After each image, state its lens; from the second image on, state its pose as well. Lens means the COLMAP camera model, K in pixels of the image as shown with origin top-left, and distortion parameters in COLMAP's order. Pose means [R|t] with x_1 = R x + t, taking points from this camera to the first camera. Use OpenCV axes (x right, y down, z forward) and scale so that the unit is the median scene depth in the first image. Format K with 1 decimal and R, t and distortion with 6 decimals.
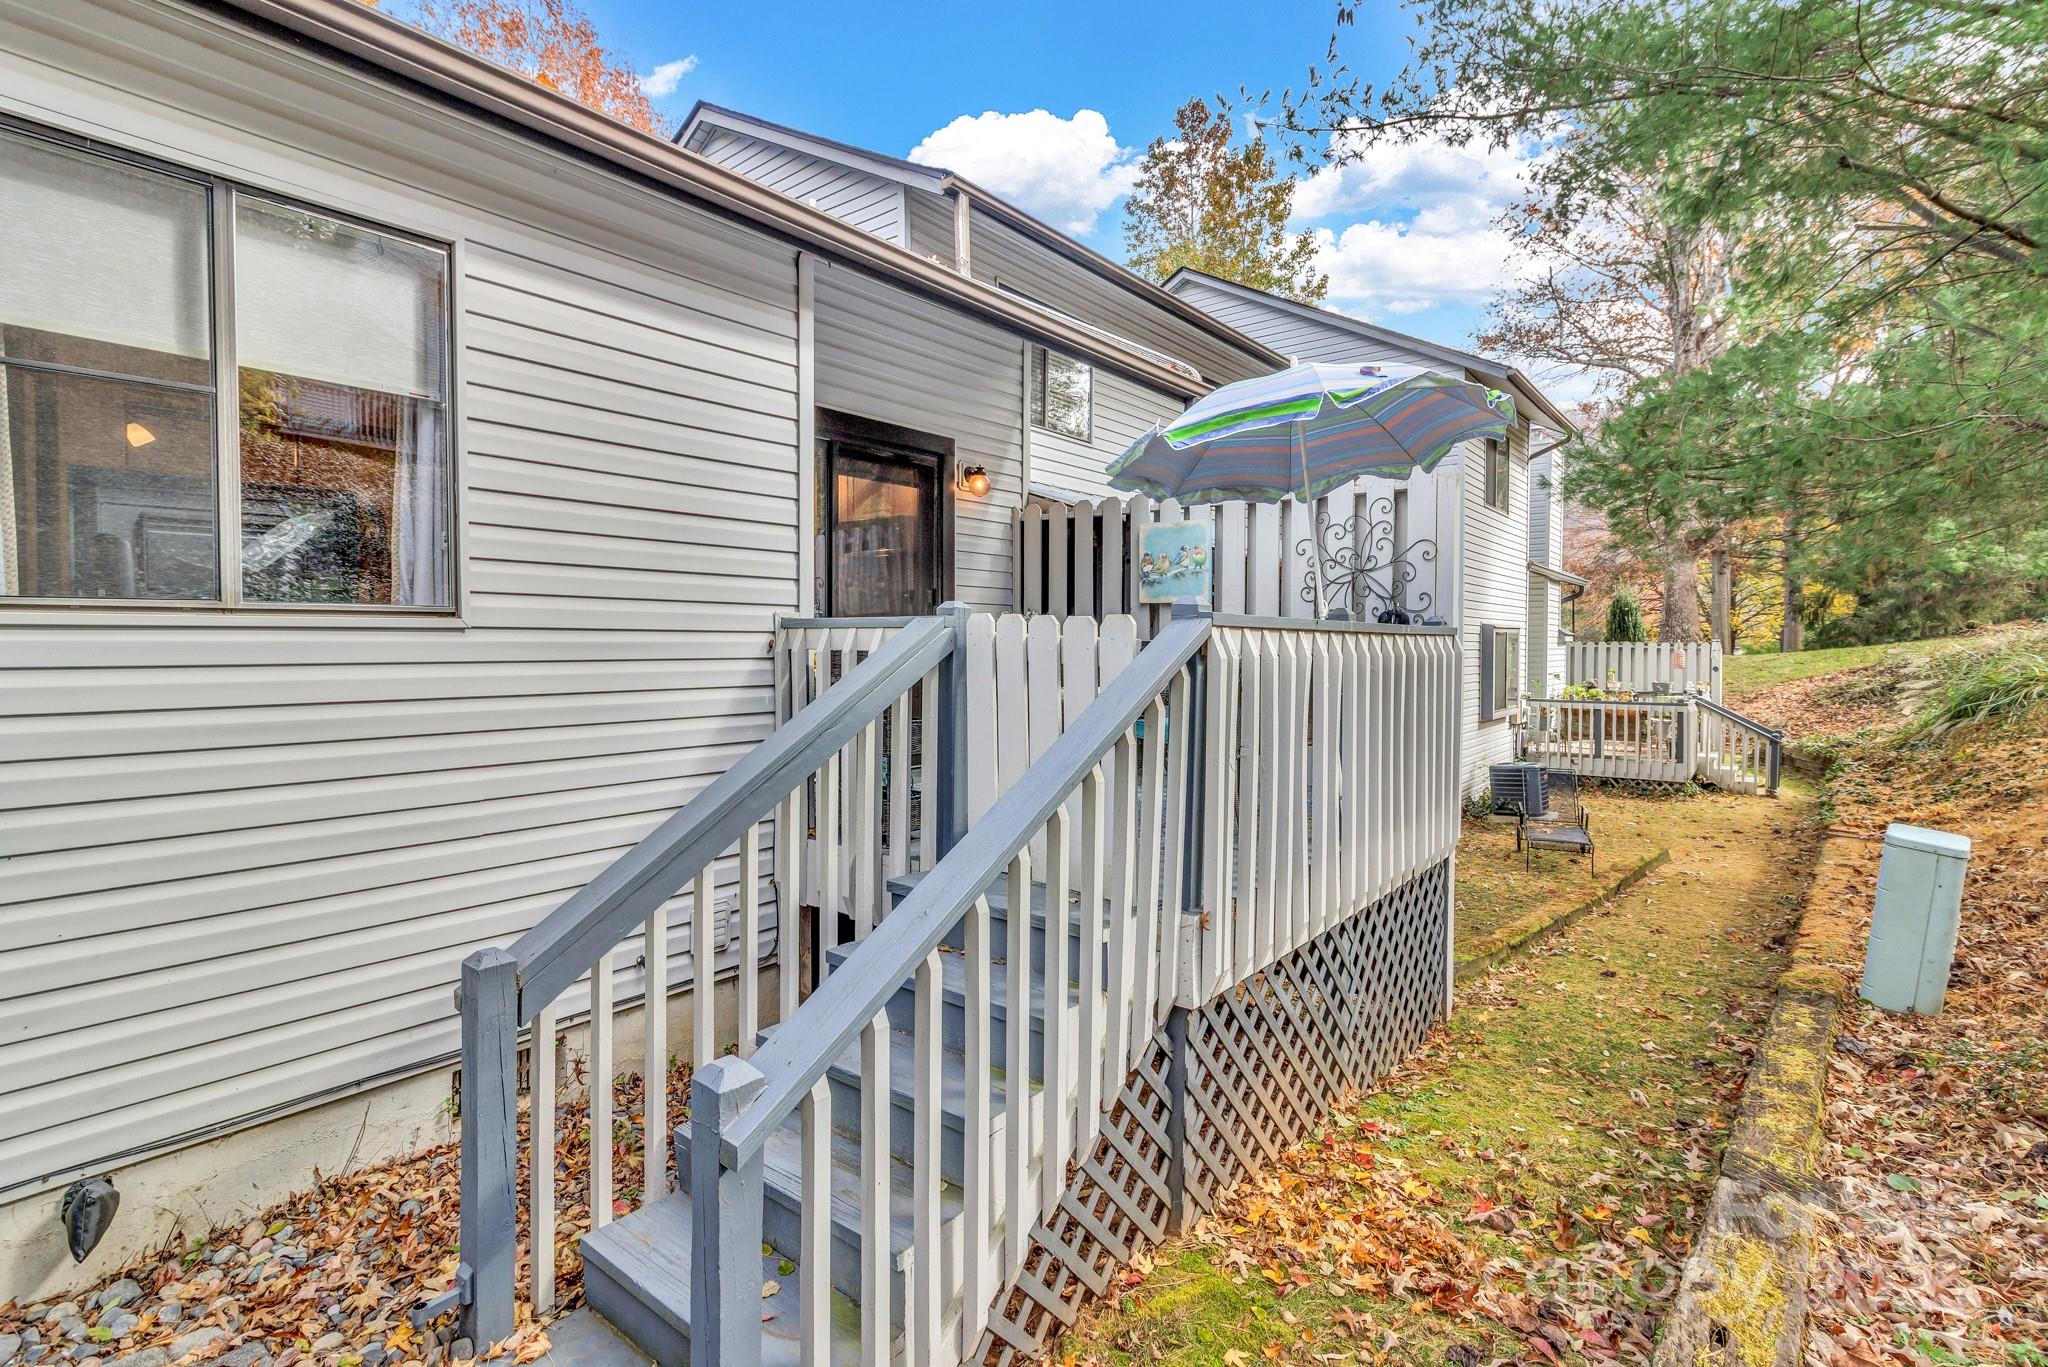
lens RADIAL K [[954.5, 0, 1026.4], [0, 954.5, 677.0], [0, 0, 1]] dist [-0.001511, 0.003502]
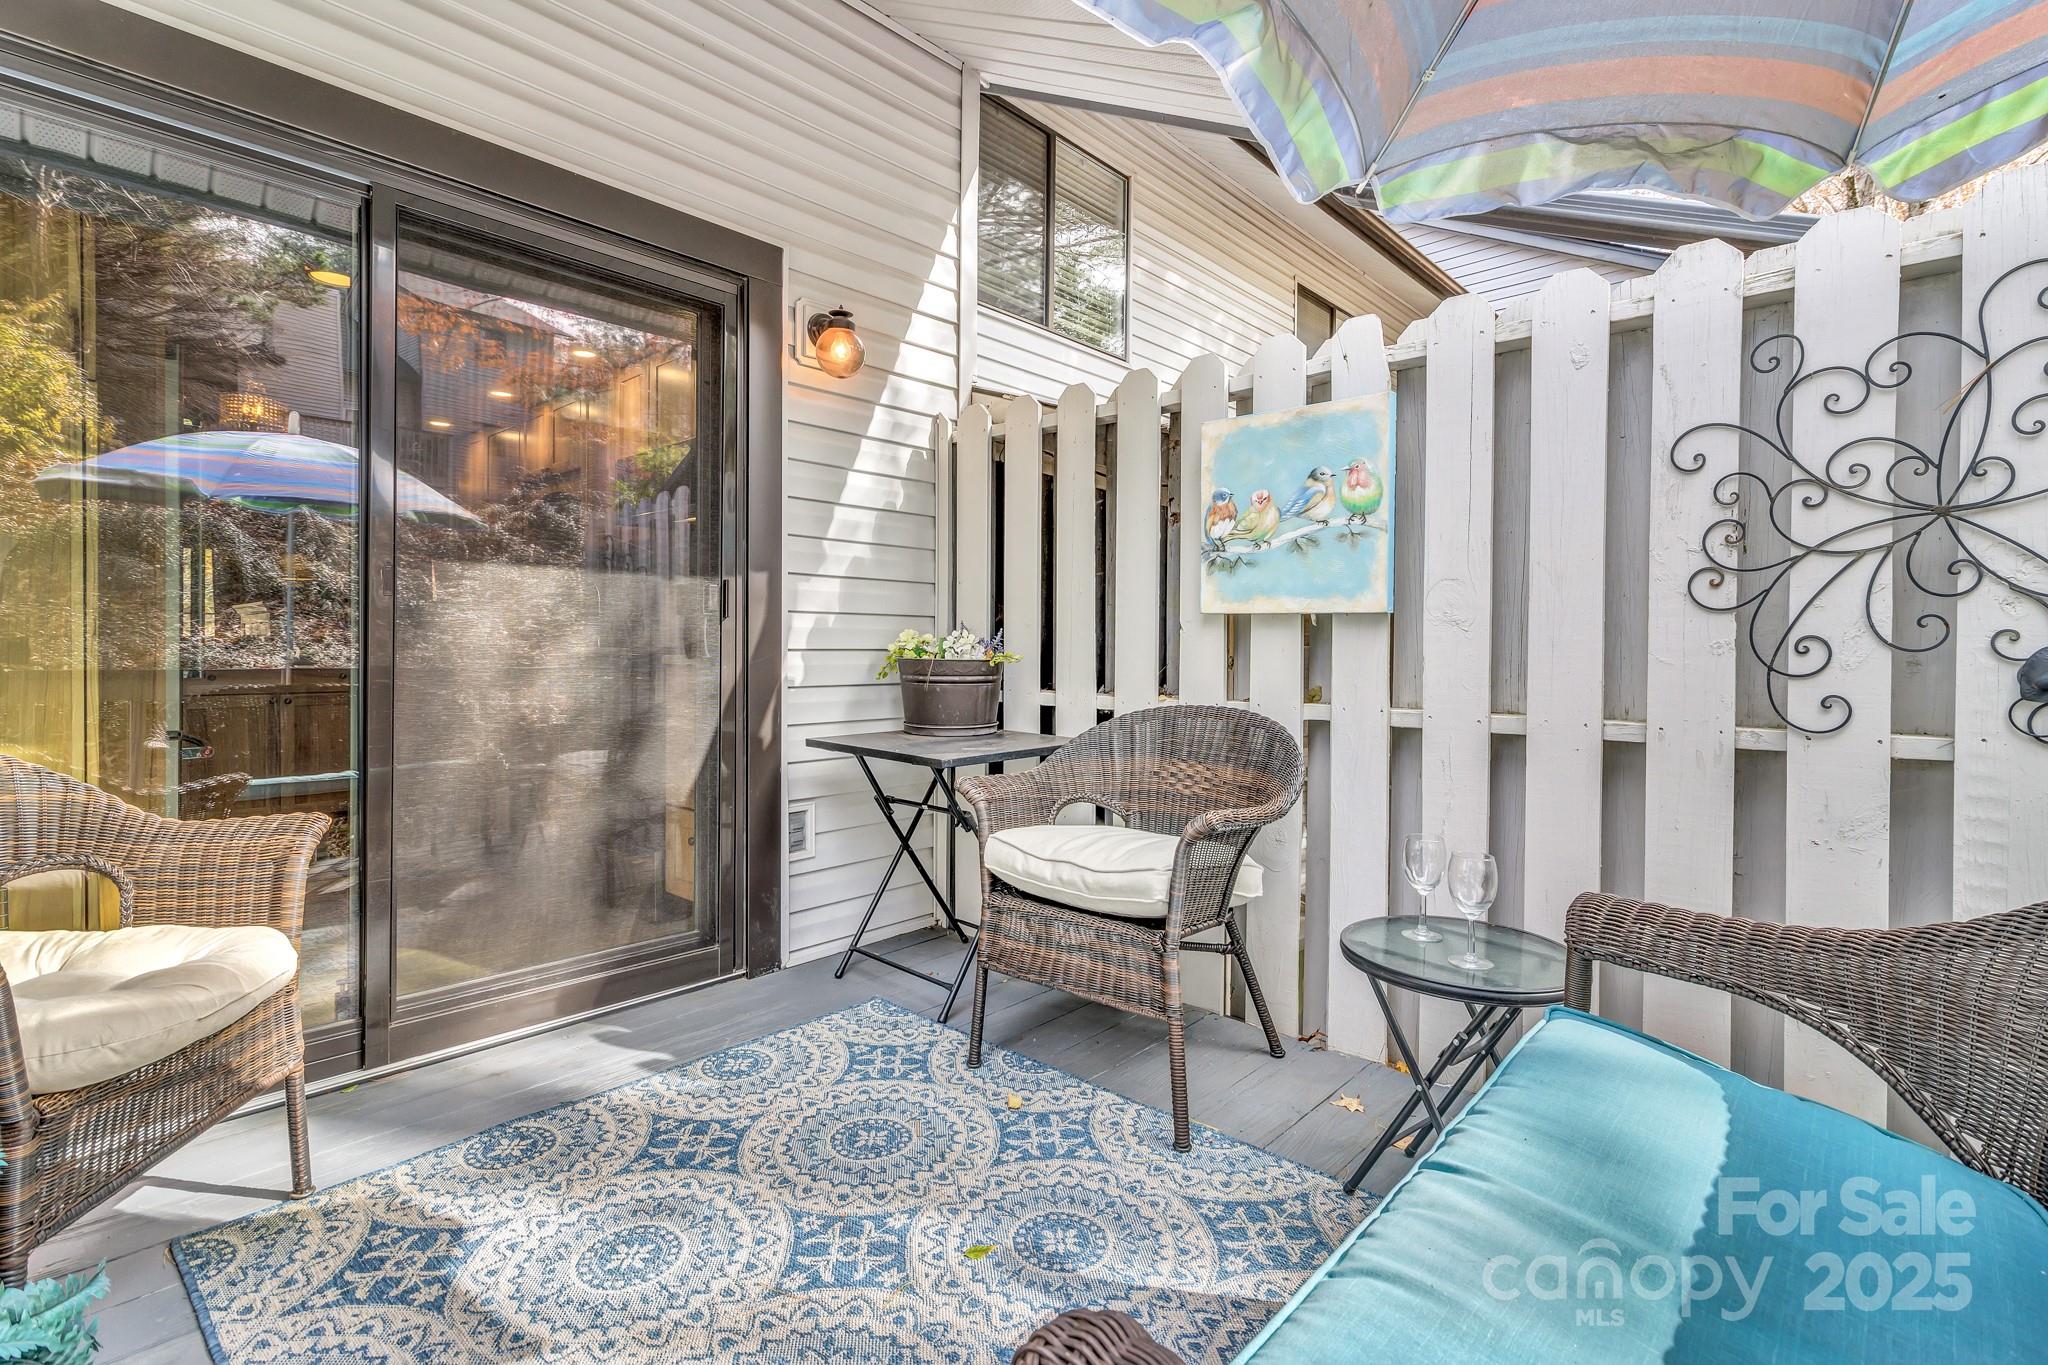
lens RADIAL K [[954.5, 0, 1021.5], [0, 954.5, 673.7], [0, 0, 1]] dist [-0.001511, 0.003502]
pose [[0.998409, 0.002070, -0.056345, 0.062912], [-0.002493, 0.999969, -0.007444, -0.047353], [0.056327, 0.007573, 0.998384, 0.572985]]
